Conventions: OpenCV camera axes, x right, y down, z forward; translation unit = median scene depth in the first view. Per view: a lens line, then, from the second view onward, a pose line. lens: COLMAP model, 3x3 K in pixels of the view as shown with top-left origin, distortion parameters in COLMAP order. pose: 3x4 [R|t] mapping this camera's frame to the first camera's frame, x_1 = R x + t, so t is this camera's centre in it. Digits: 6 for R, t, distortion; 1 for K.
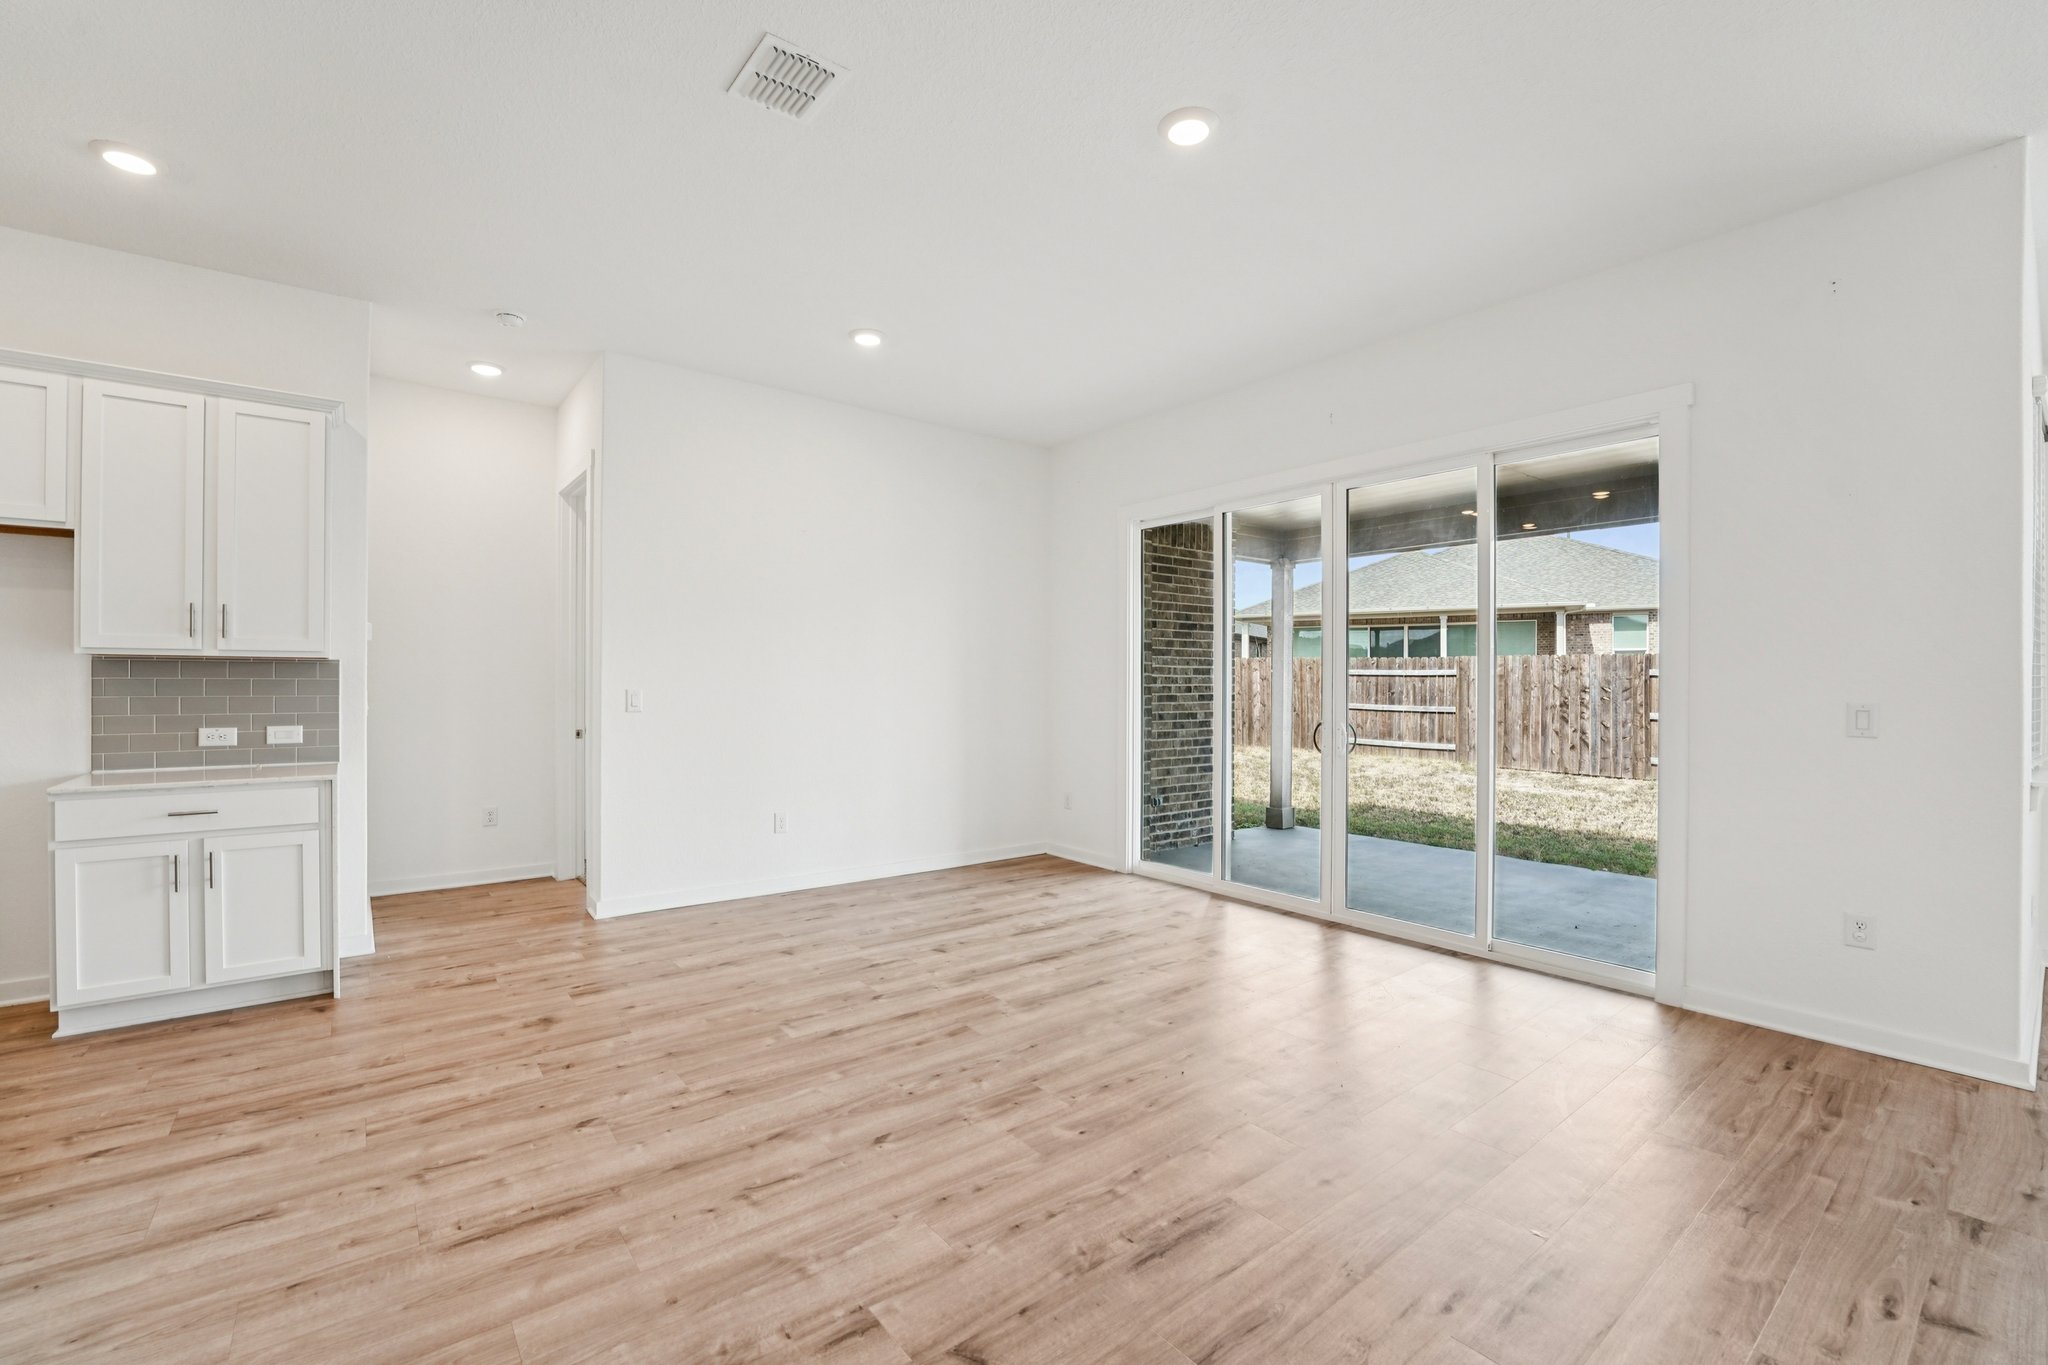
lens RADIAL K [[781.7, 0, 1038.6], [0, 781.7, 685.1], [0, 0, 1]] dist [0.000240, 0.000092]
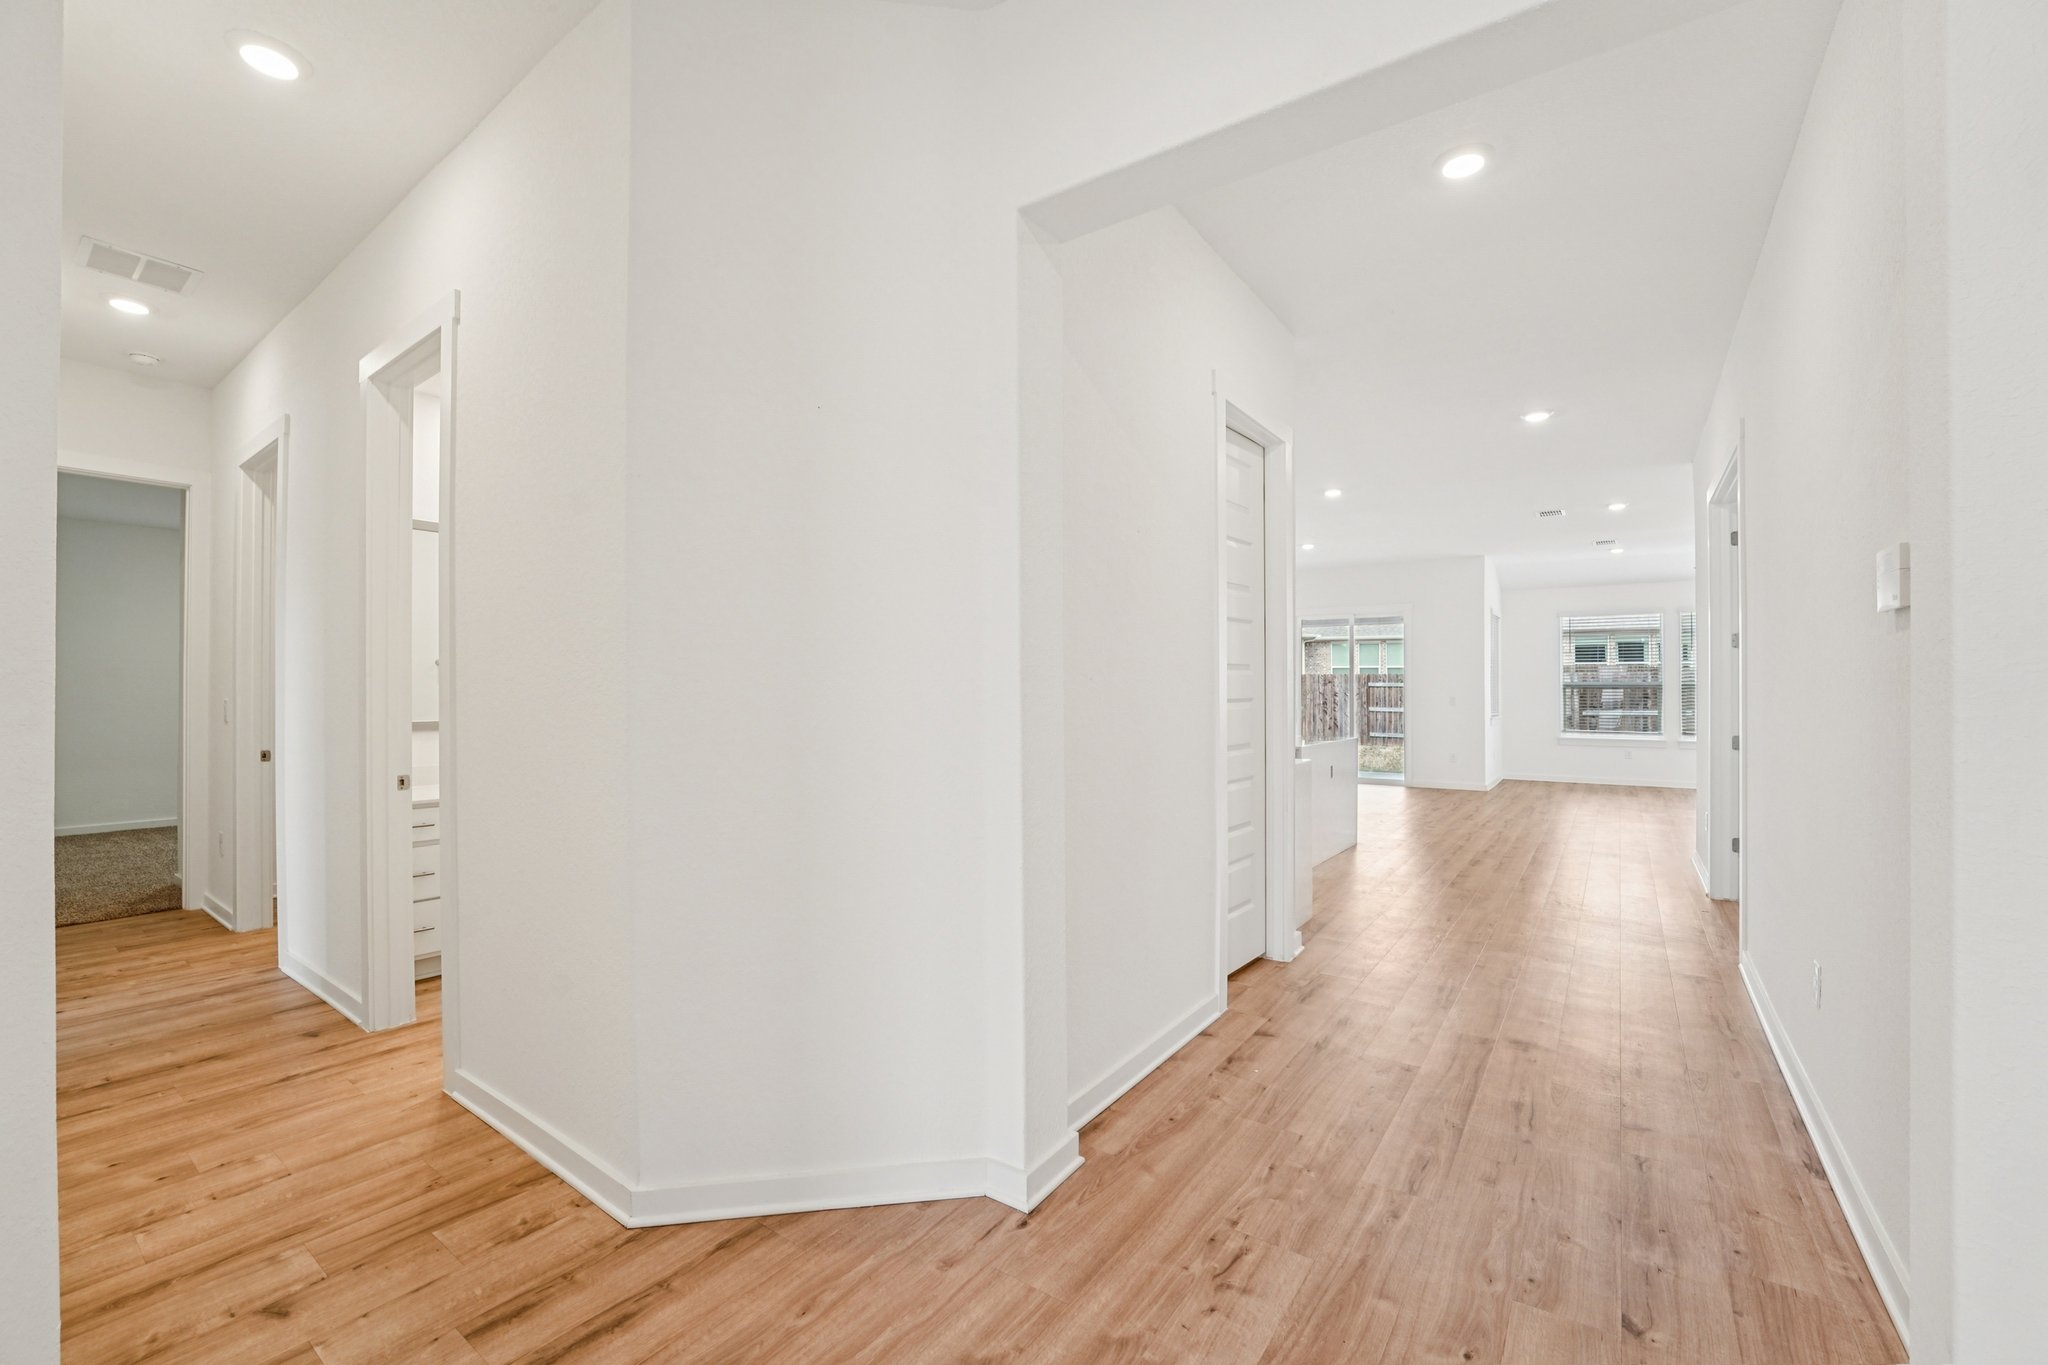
lens RADIAL K [[798.4, 0, 1055.3], [0, 798.4, 687.3], [0, 0, 1]] dist [-0.000054, -0.000046]
pose [[0.945640, -0.003623, 0.325194, -0.471598], [0.005892, 0.999965, -0.005995, -0.003004], [-0.325161, 0.007585, 0.945628, -0.476641]]
